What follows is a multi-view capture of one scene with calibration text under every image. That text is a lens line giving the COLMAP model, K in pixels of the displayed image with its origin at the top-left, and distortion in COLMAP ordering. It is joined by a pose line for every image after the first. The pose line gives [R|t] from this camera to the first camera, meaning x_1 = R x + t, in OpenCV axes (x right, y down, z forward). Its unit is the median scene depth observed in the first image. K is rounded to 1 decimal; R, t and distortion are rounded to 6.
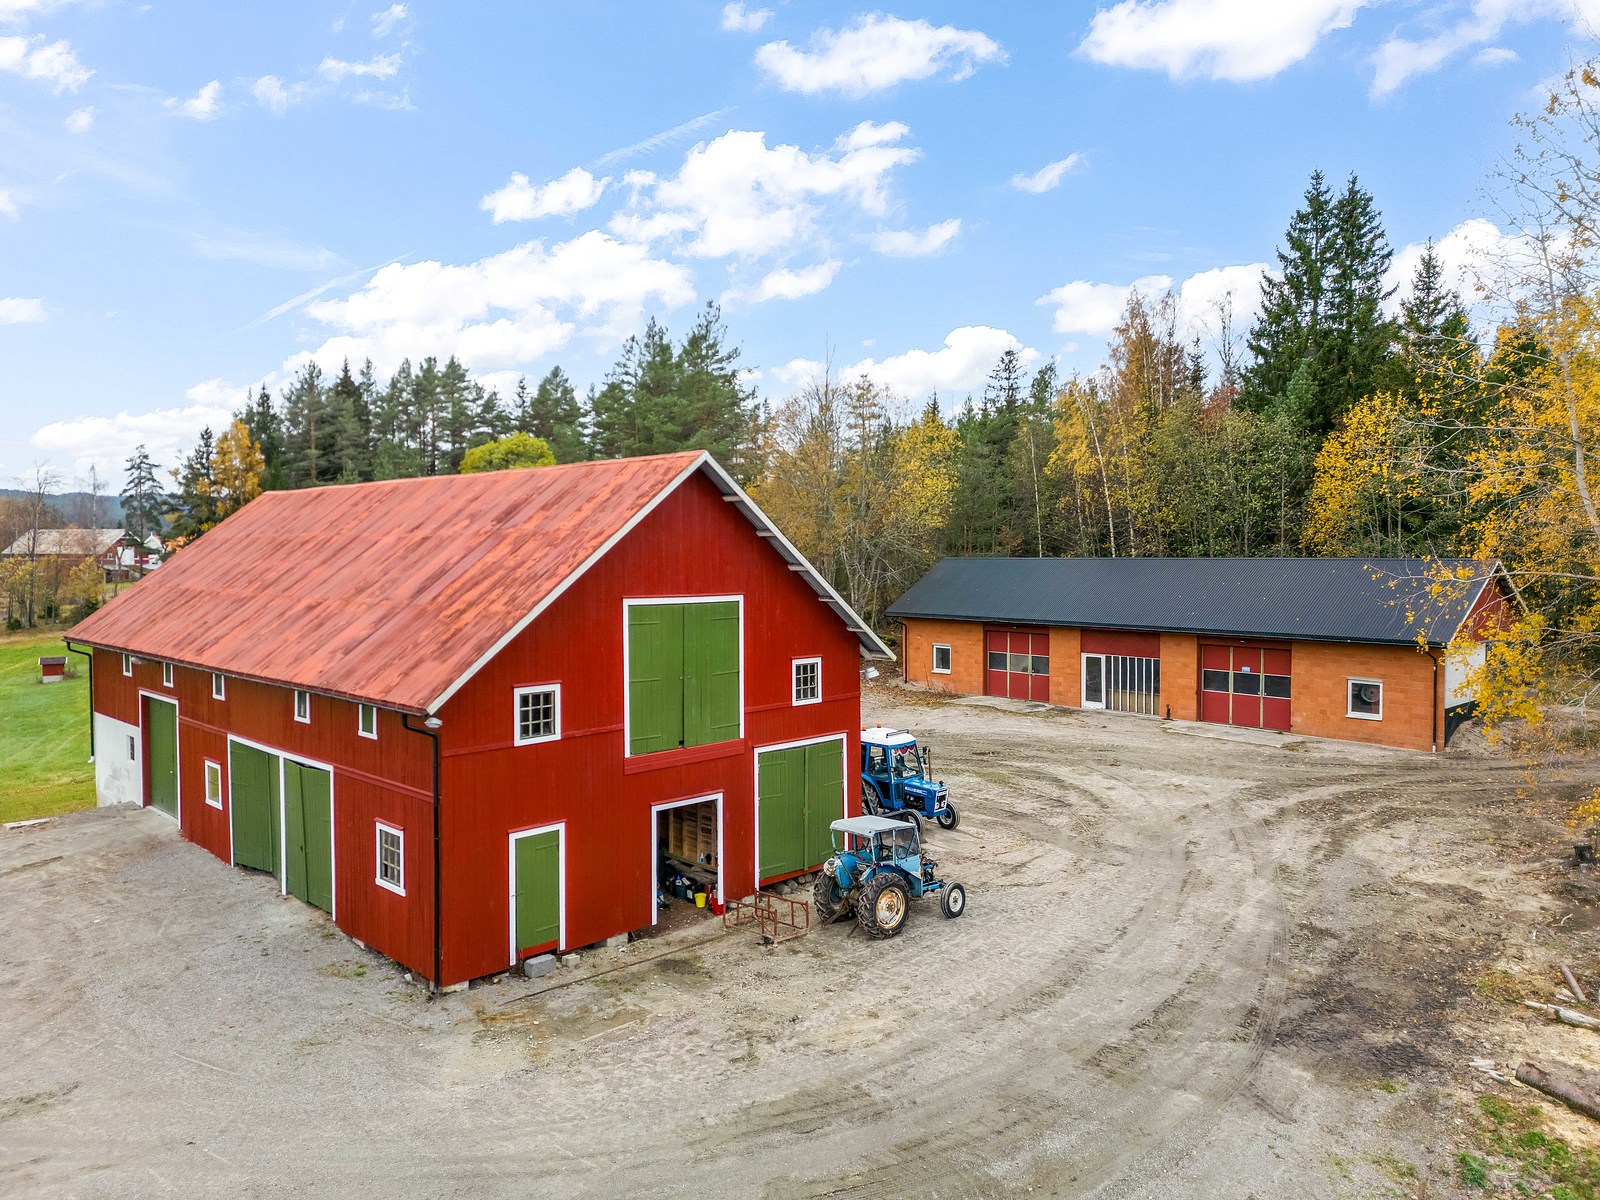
lens RADIAL K [[1114.3, 0, 791.4], [0, 1114.3, 595.4], [0, 0, 1]] dist [0.038508, -0.008062]
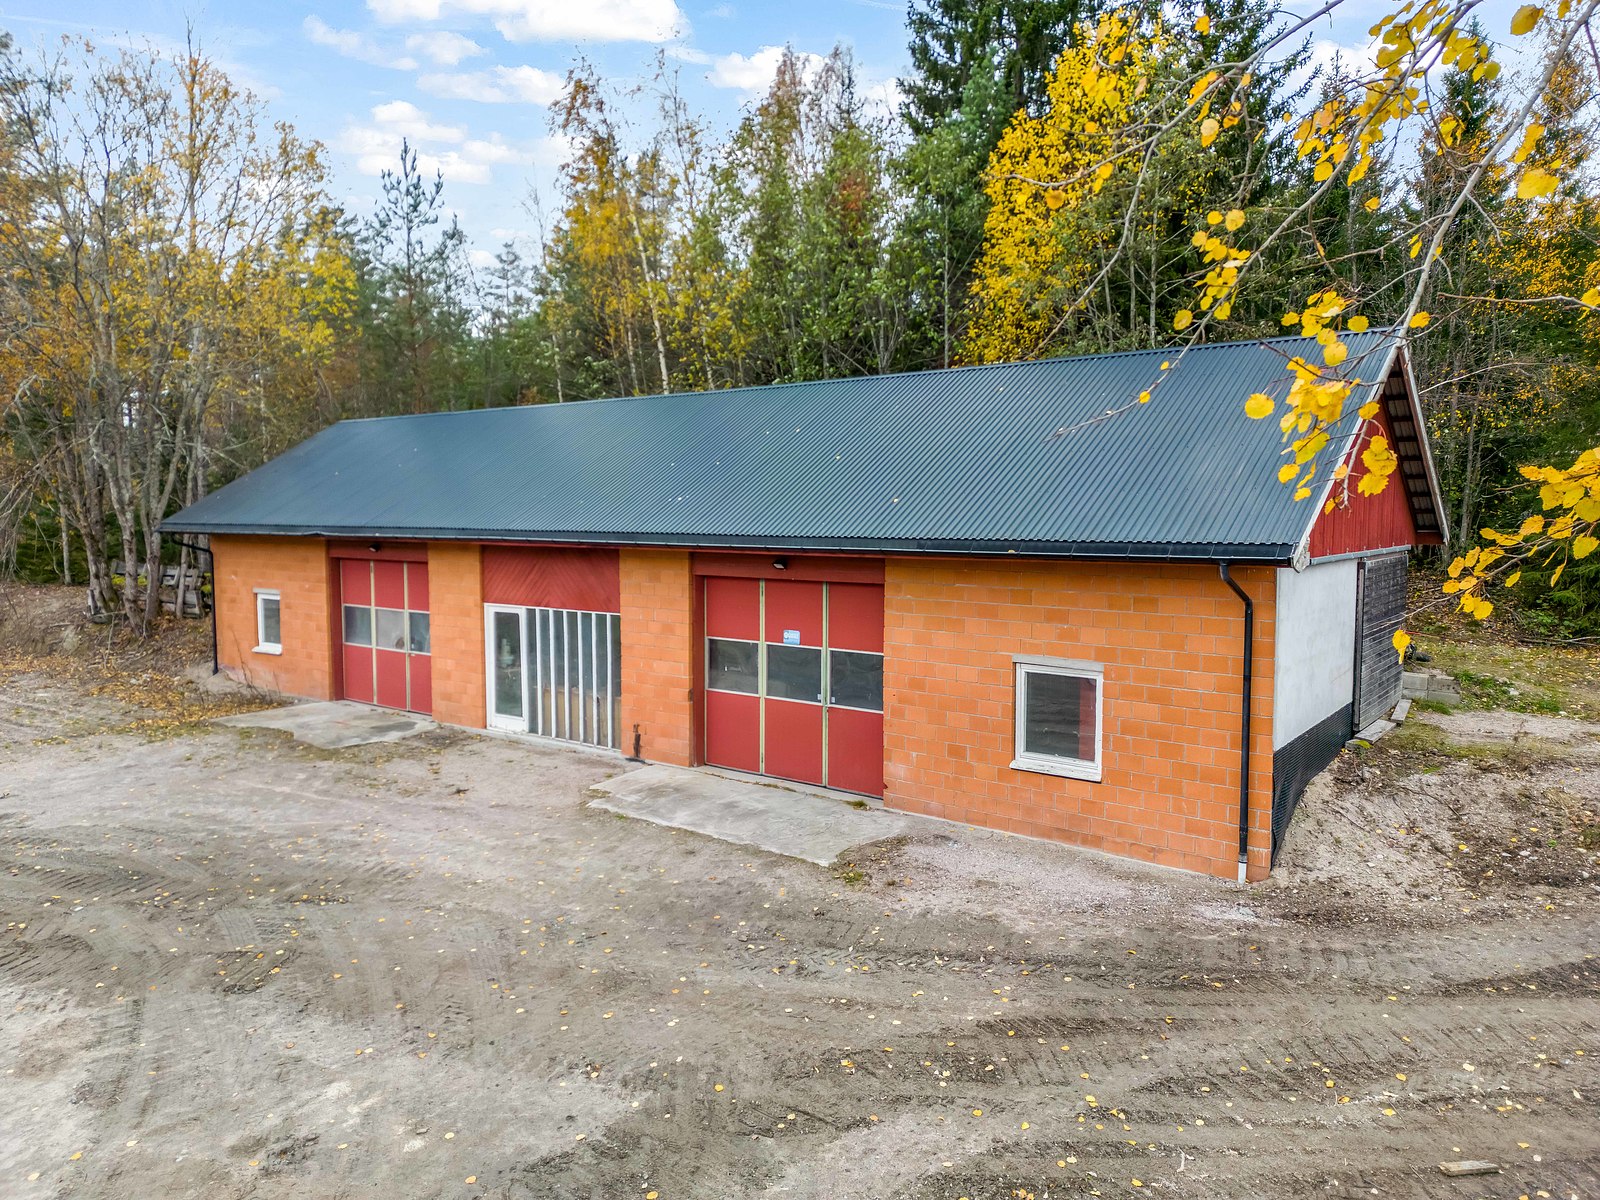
lens RADIAL K [[1114.3, 0, 791.4], [0, 1114.3, 595.4], [0, 0, 1]] dist [0.038508, -0.008062]
pose [[0.984553, -0.012535, 0.174636, 0.320950], [0.006082, 0.999280, 0.037437, 0.035110], [-0.174980, -0.035797, 0.983921, 0.587924]]
